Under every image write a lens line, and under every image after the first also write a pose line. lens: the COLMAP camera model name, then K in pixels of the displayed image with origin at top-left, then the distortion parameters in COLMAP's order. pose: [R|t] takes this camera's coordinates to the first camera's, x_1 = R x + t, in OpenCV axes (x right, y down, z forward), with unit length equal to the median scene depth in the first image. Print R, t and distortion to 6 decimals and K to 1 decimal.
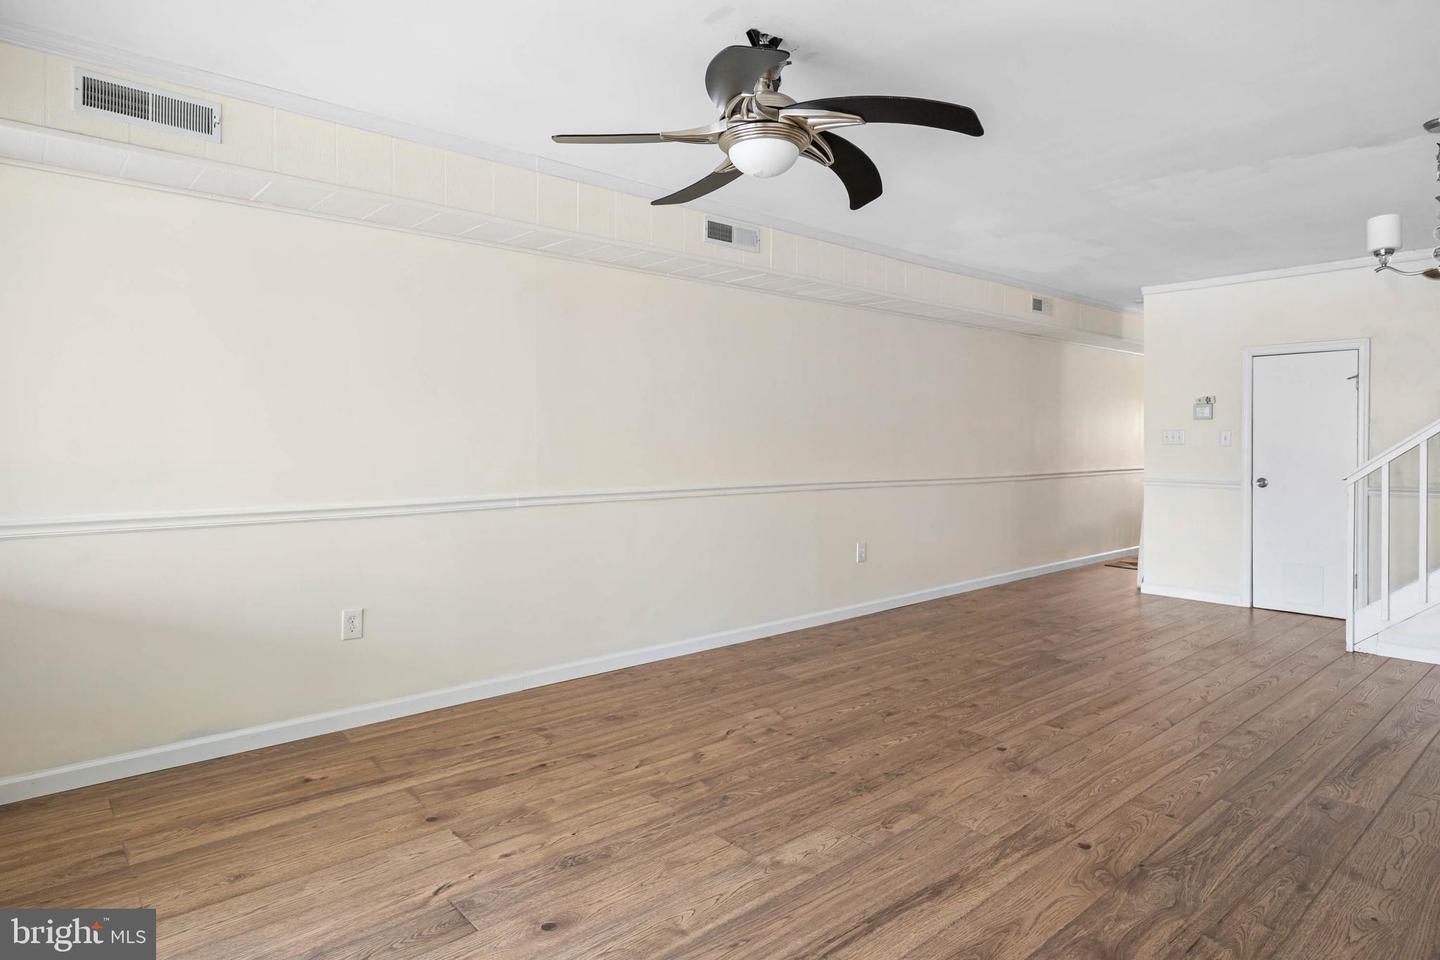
lens RADIAL K [[812.1, 0, 733.6], [0, 812.1, 442.5], [0, 0, 1]] dist [0.008426, -0.000263]
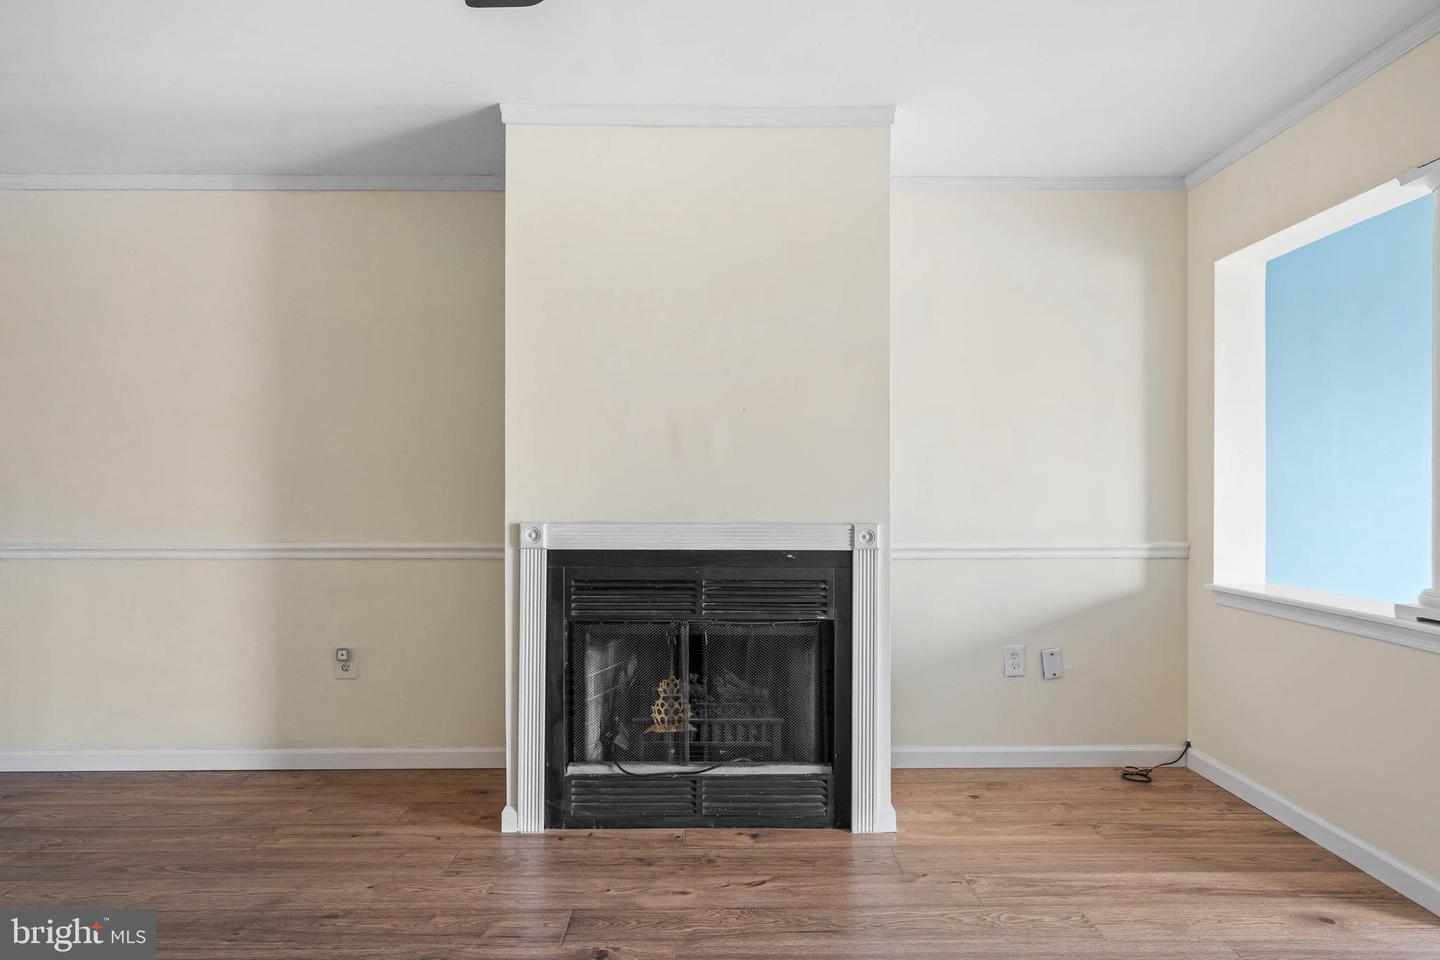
lens RADIAL K [[812.1, 0, 717.1], [0, 812.1, 492.8], [0, 0, 1]] dist [0.008426, -0.000263]
pose [[-0.750412, 0.005932, 0.660944, -0.223920], [0.002899, 0.999980, -0.005684, 0.030010], [-0.660964, -0.002350, -0.750414, 1.046978]]
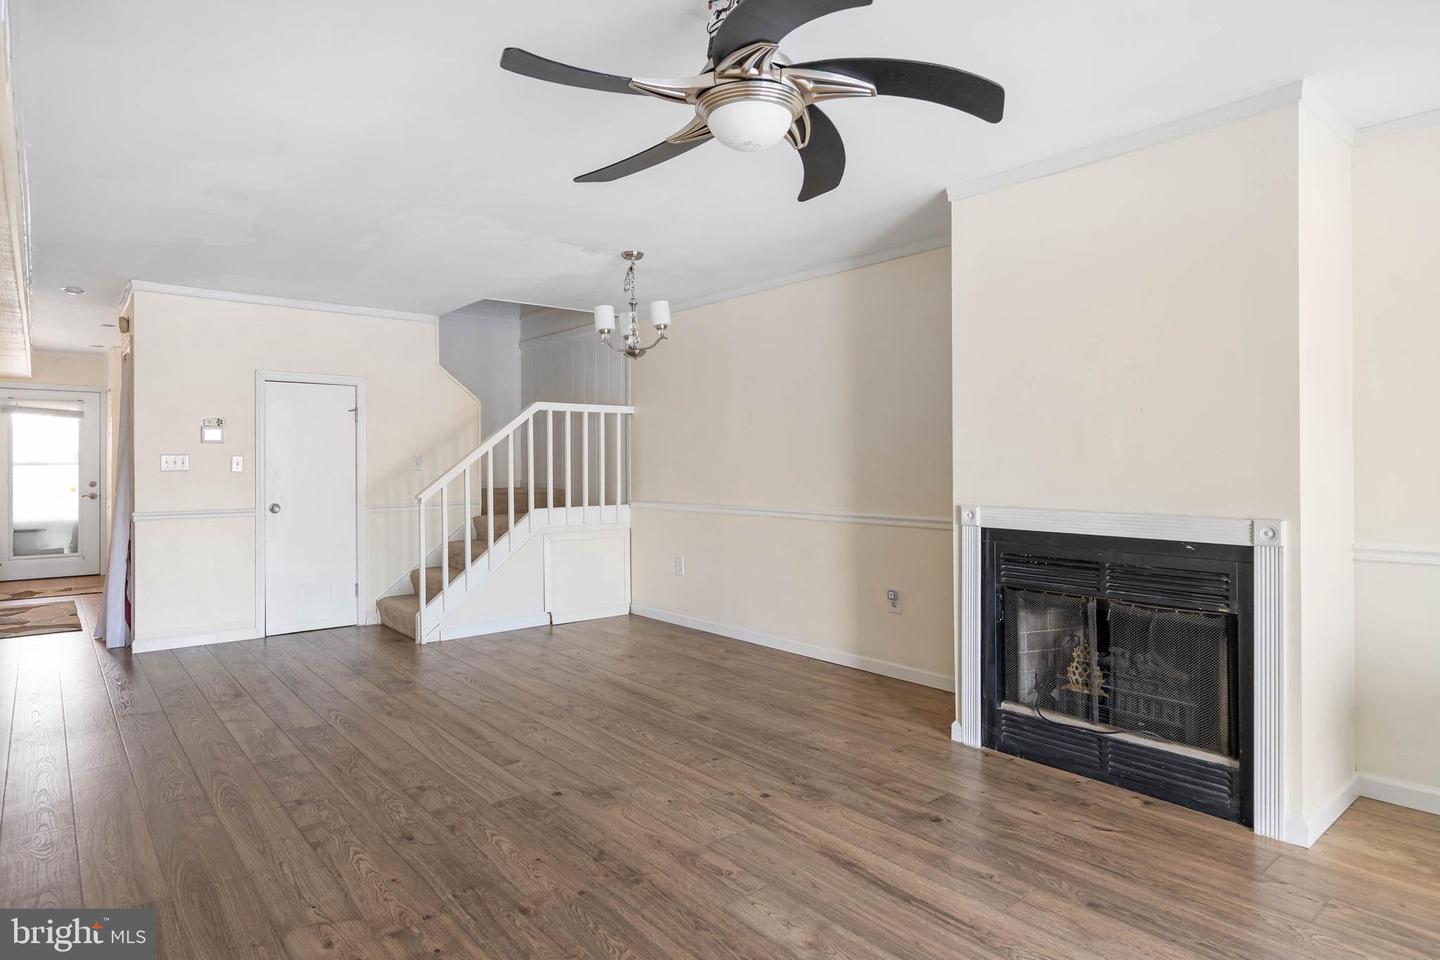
lens RADIAL K [[812.1, 0, 726.6], [0, 812.1, 459.6], [0, 0, 1]] dist [0.008426, -0.000263]
pose [[0.024652, 0.007393, 0.999669, -0.643299], [0.004112, 0.999963, -0.007496, -0.001074], [-0.999688, 0.004296, 0.024621, 0.826438]]
